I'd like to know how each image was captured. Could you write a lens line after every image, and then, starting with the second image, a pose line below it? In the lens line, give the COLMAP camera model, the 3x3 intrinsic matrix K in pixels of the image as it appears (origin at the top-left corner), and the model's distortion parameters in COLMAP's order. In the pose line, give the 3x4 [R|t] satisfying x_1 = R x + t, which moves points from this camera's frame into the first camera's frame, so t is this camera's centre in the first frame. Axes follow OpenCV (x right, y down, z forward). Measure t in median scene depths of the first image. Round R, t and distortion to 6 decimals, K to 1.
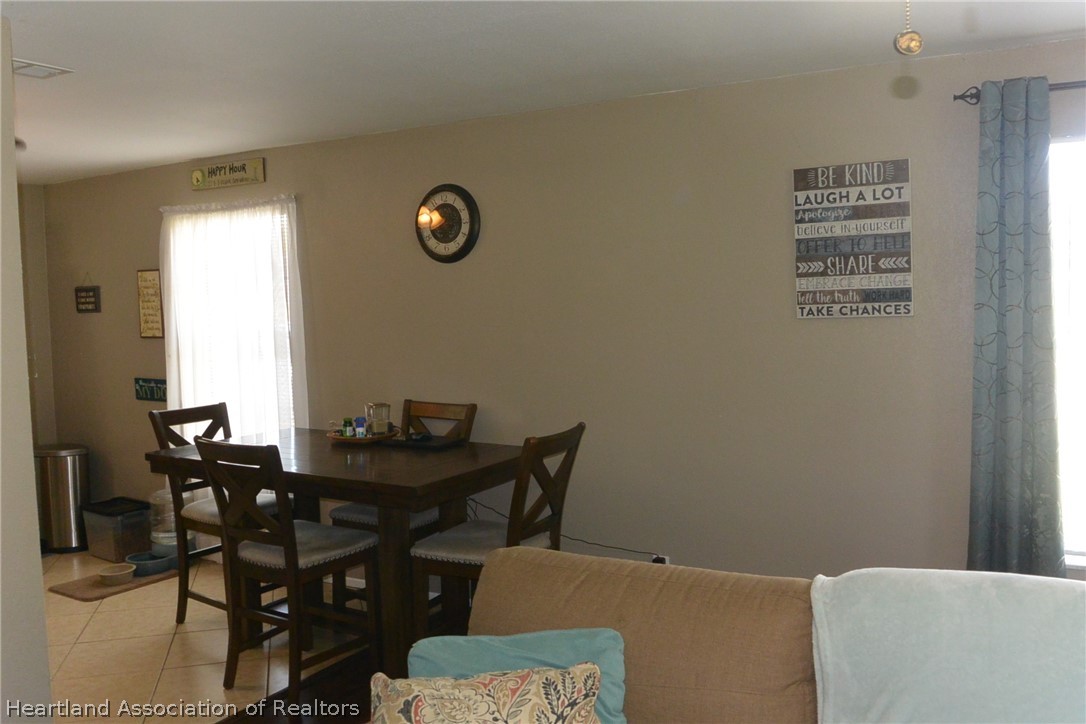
lens RADIAL K [[932.3, 0, 547.5], [0, 932.3, 352.2], [0, 0, 1]] dist [-0.085673, 0.043272]
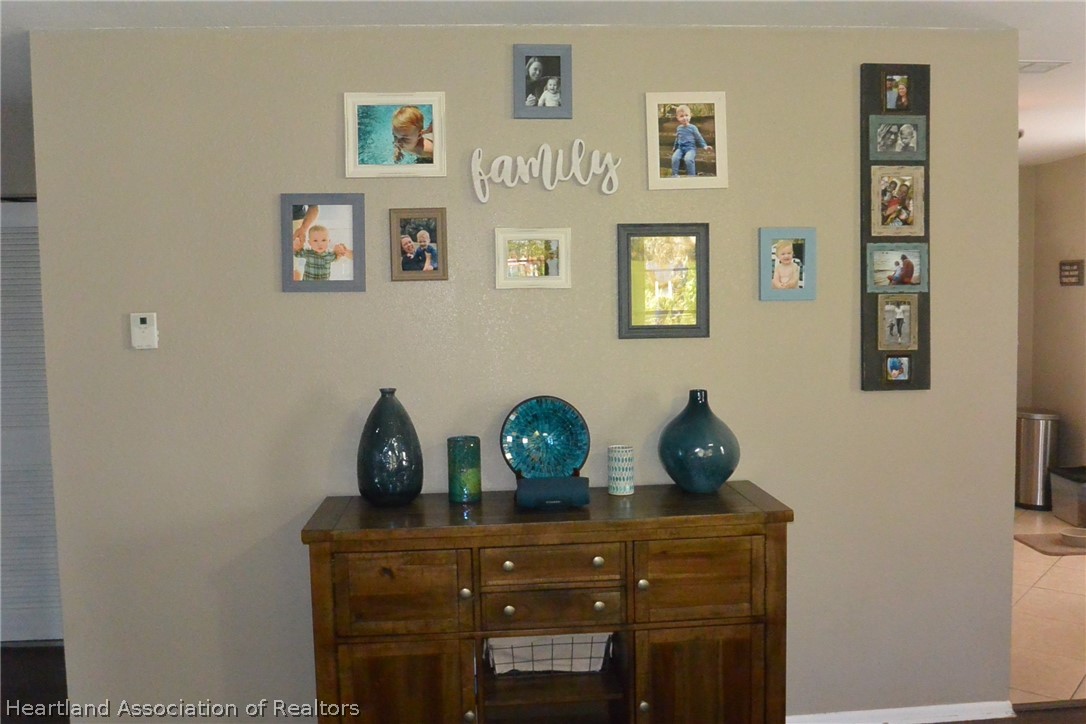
lens RADIAL K [[932.3, 0, 548.9], [0, 932.3, 355.8], [0, 0, 1]] dist [-0.085673, 0.043272]
pose [[0.554873, 0.072461, -0.828773, 0.051208], [-0.047386, 0.997335, 0.055473, 0.011833], [0.830584, 0.008491, 0.556828, -0.111255]]
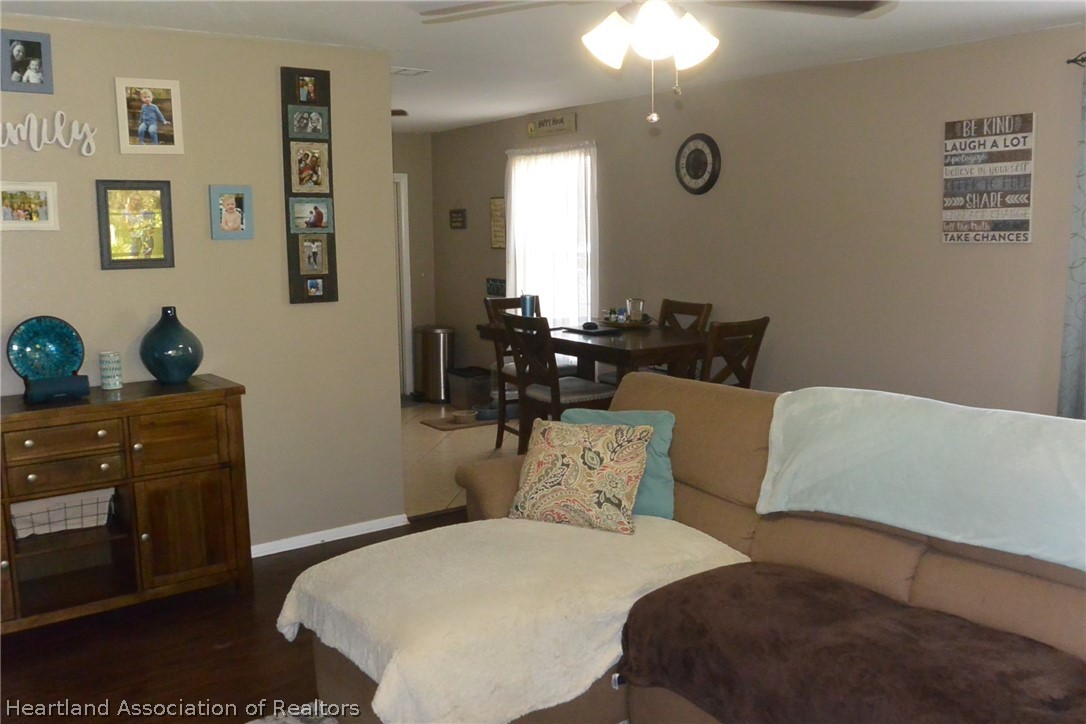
lens RADIAL K [[932.3, 0, 542.1], [0, 932.3, 357.9], [0, 0, 1]] dist [-0.085673, 0.043272]
pose [[0.915284, 0.071687, -0.396379, 0.283036], [-0.037904, 0.994998, 0.092427, 0.024247], [0.401022, -0.069573, 0.913423, -0.362155]]
